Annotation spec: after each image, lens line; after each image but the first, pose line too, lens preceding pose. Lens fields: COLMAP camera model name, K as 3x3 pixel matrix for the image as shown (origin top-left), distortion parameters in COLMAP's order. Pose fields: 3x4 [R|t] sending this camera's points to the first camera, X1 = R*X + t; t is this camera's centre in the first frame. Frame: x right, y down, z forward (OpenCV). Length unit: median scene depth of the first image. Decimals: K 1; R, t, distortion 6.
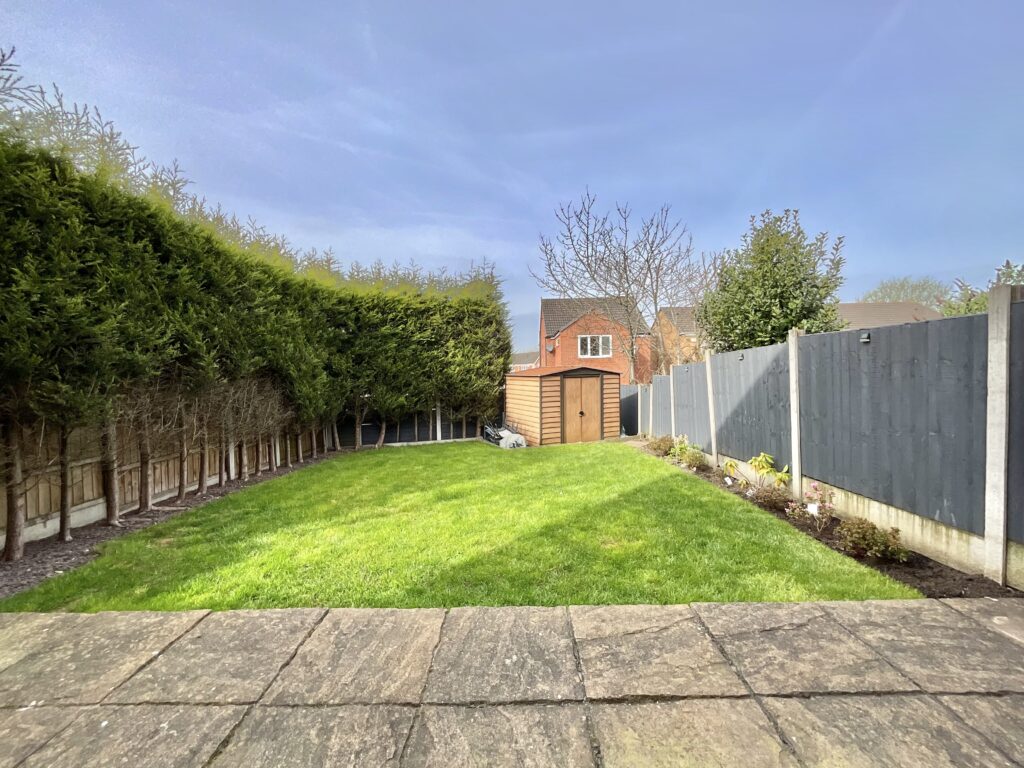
lens RADIAL K [[417.0, 0, 512.0], [0, 417.0, 384.6], [0, 0, 1]] dist [-0.006022, 0.002918]
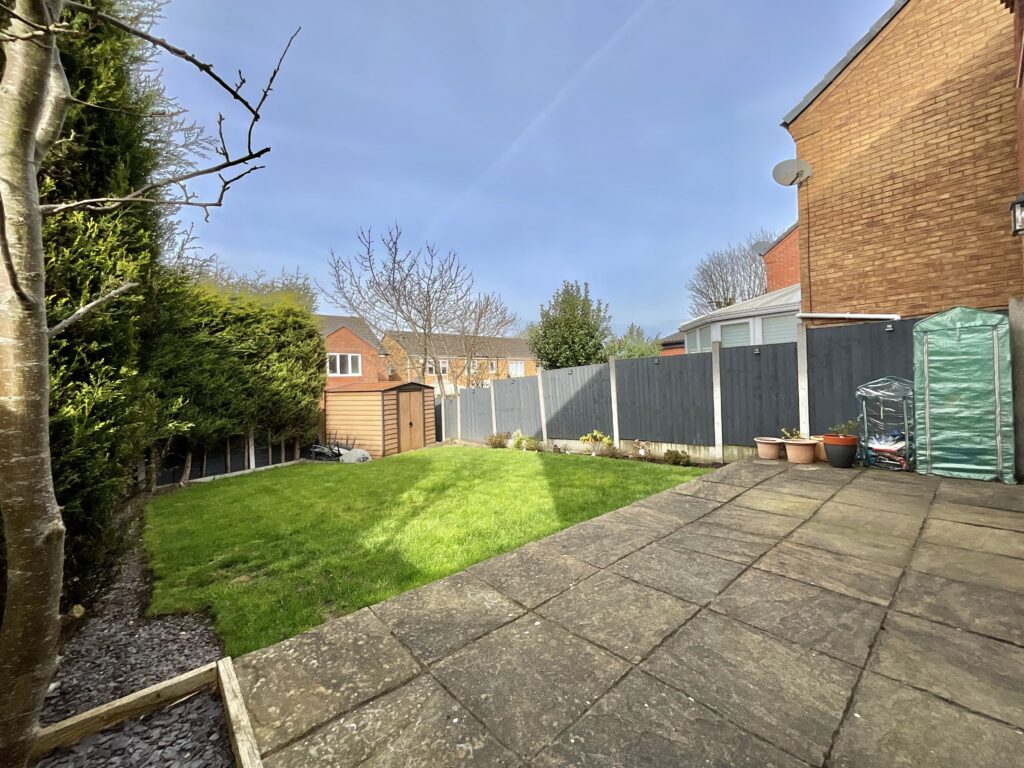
lens RADIAL K [[417.0, 0, 513.6], [0, 417.0, 383.7], [0, 0, 1]] dist [-0.006022, 0.002918]
pose [[0.740138, -0.007136, 0.672418, -0.585379], [0.042543, 0.998437, -0.036232, 0.022242], [-0.671108, 0.055423, 0.739285, -0.003921]]
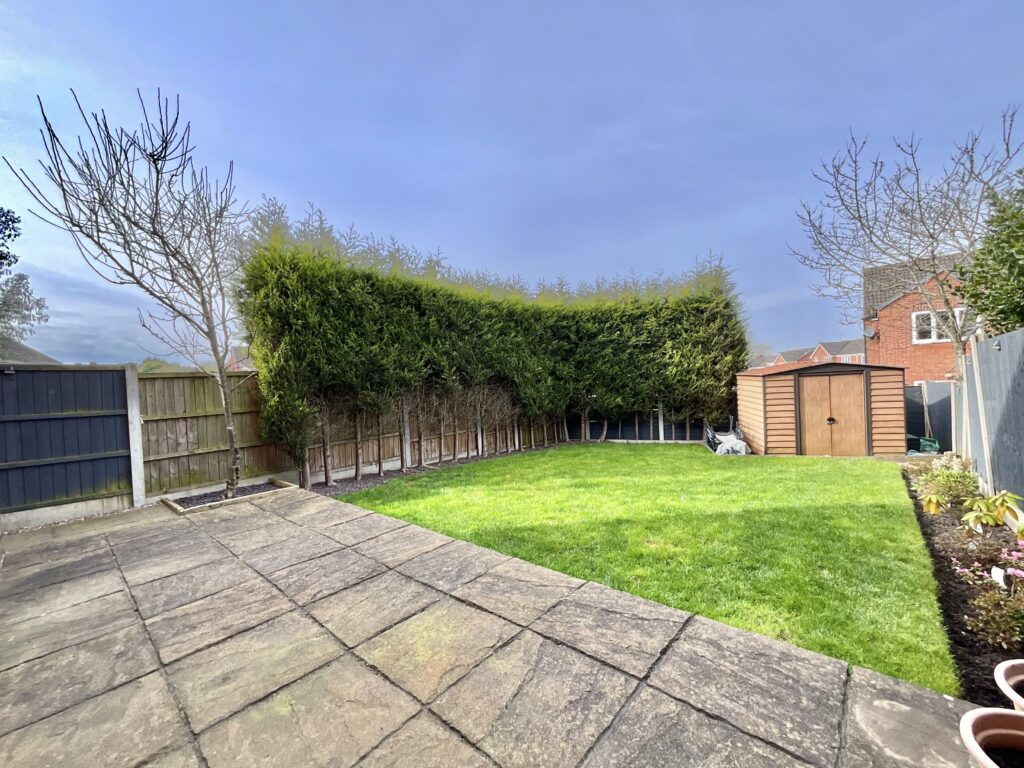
lens RADIAL K [[417.0, 0, 509.2], [0, 417.0, 384.3], [0, 0, 1]] dist [-0.006022, 0.002918]
pose [[0.756092, -0.011041, -0.654373, 0.350589], [0.014752, 0.999891, 0.000174, -0.014530], [0.654300, -0.009785, 0.756172, -0.017077]]
